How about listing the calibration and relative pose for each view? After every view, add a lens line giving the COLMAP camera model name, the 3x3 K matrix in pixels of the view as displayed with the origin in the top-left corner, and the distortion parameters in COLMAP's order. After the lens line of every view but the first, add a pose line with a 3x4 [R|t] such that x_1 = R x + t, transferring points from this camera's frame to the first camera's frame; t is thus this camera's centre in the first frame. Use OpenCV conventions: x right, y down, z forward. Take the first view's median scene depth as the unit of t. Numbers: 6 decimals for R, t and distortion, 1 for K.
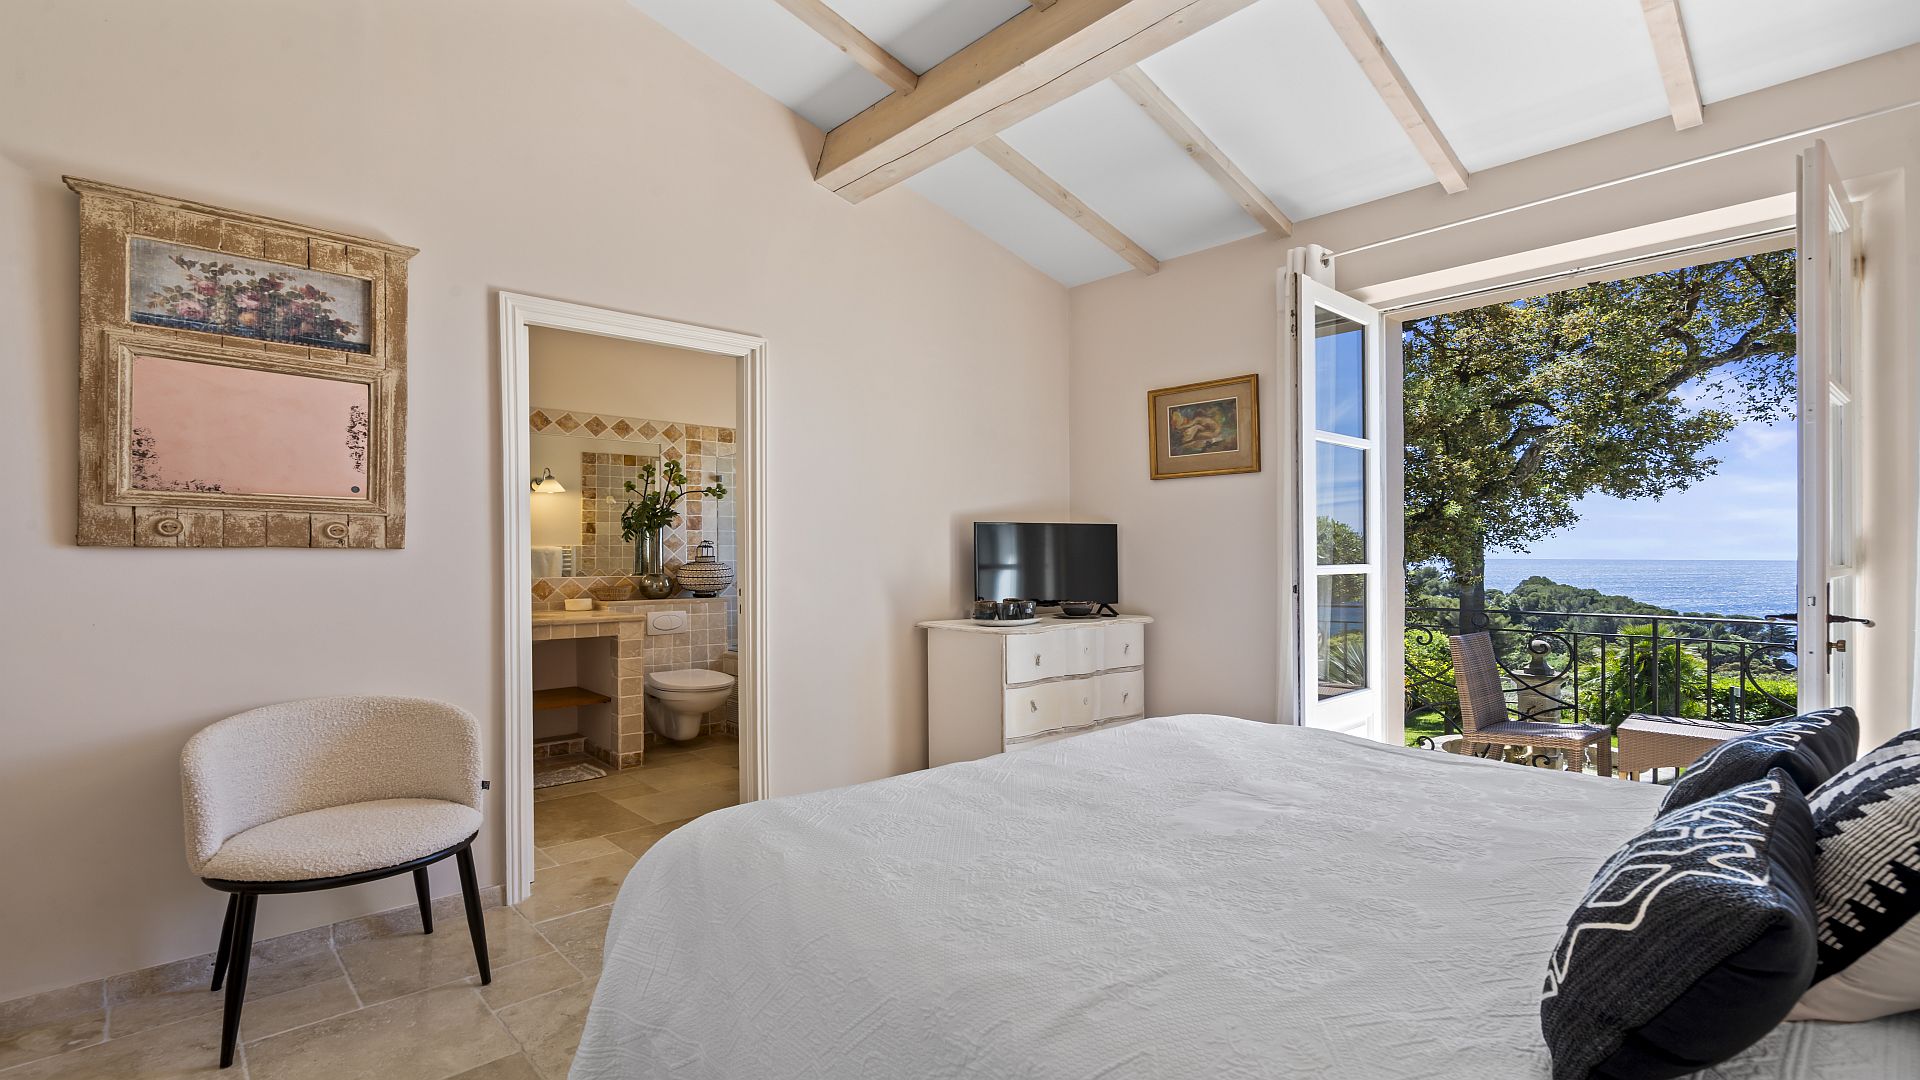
lens RADIAL K [[870.3, 0, 954.6], [0, 870.3, 549.6], [0, 0, 1]] dist [-0.001323, -0.000059]
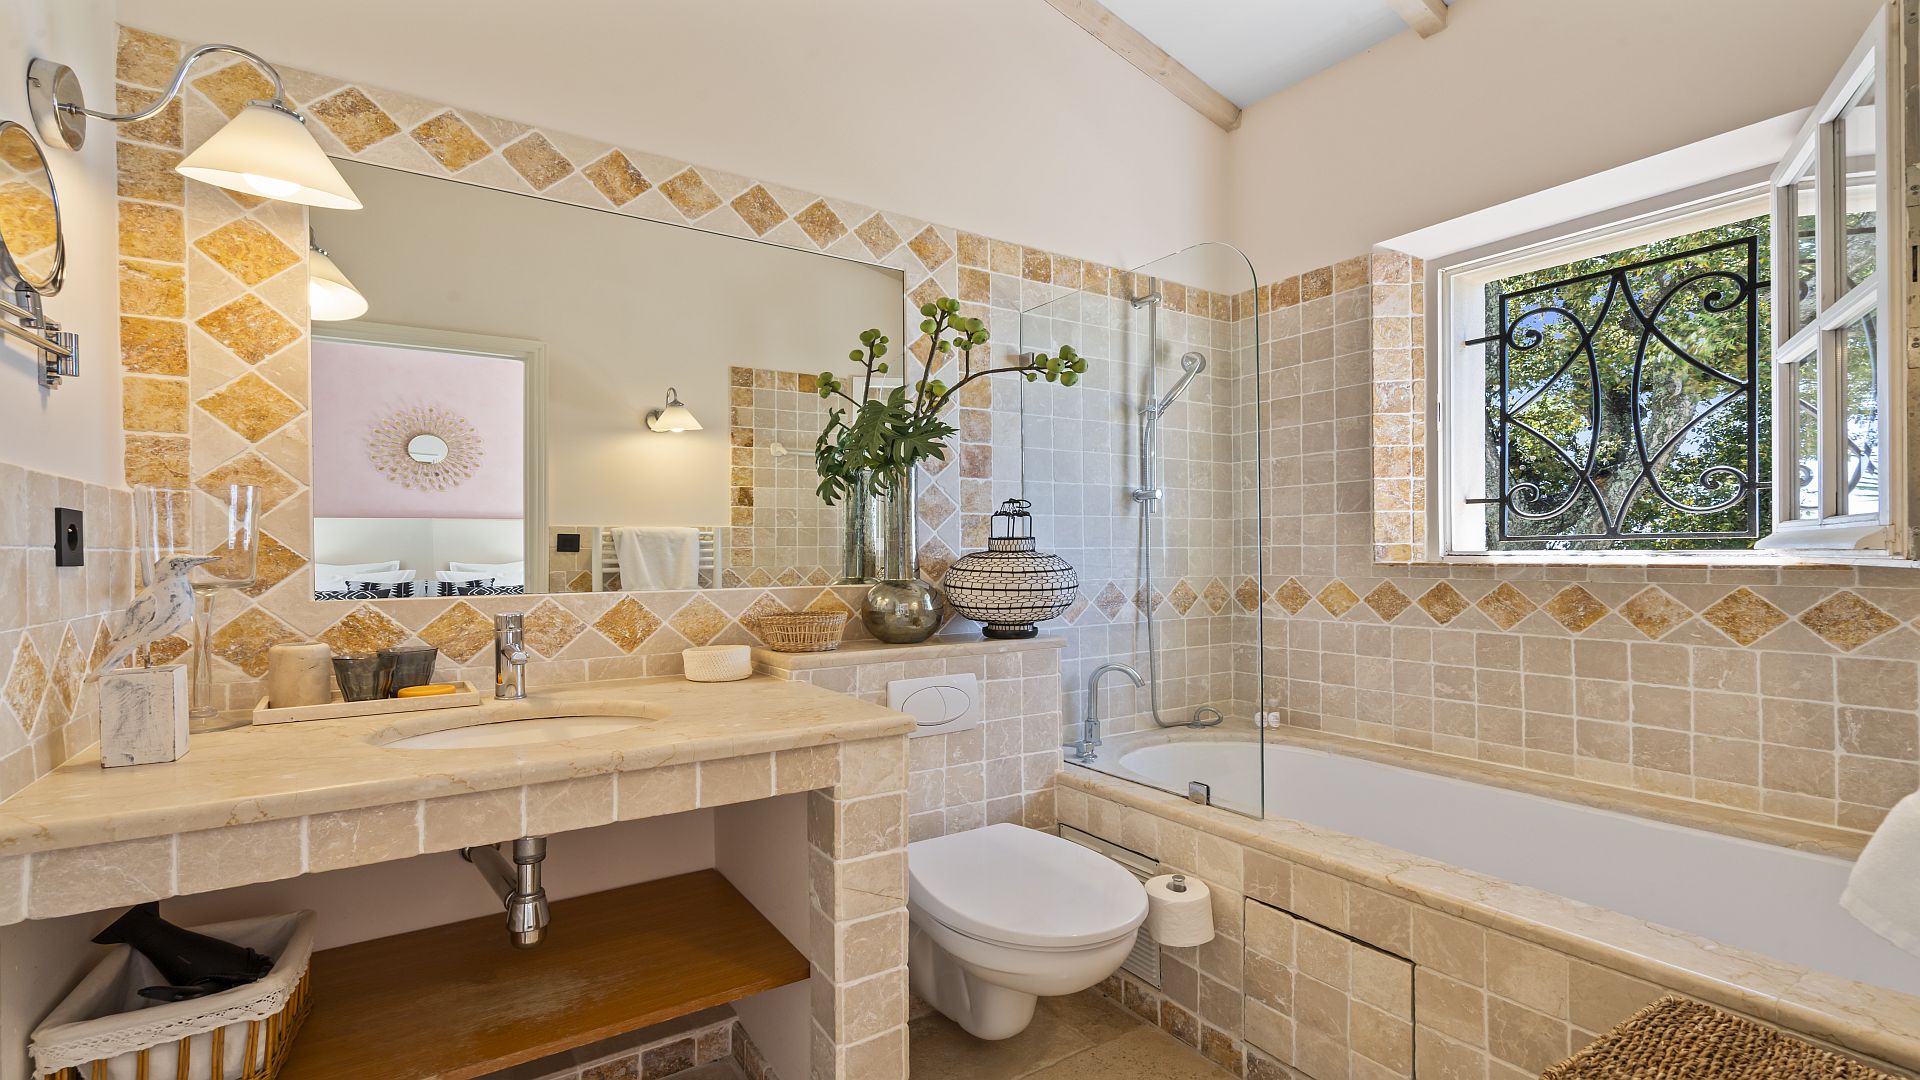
lens RADIAL K [[870.3, 0, 960.9], [0, 870.3, 547.4], [0, 0, 1]] dist [-0.001323, -0.000059]
pose [[0.988621, -0.002082, -0.150416, -0.259134], [0.002470, 0.999994, 0.002394, 0.011644], [0.150410, -0.002738, 0.988620, 0.614395]]
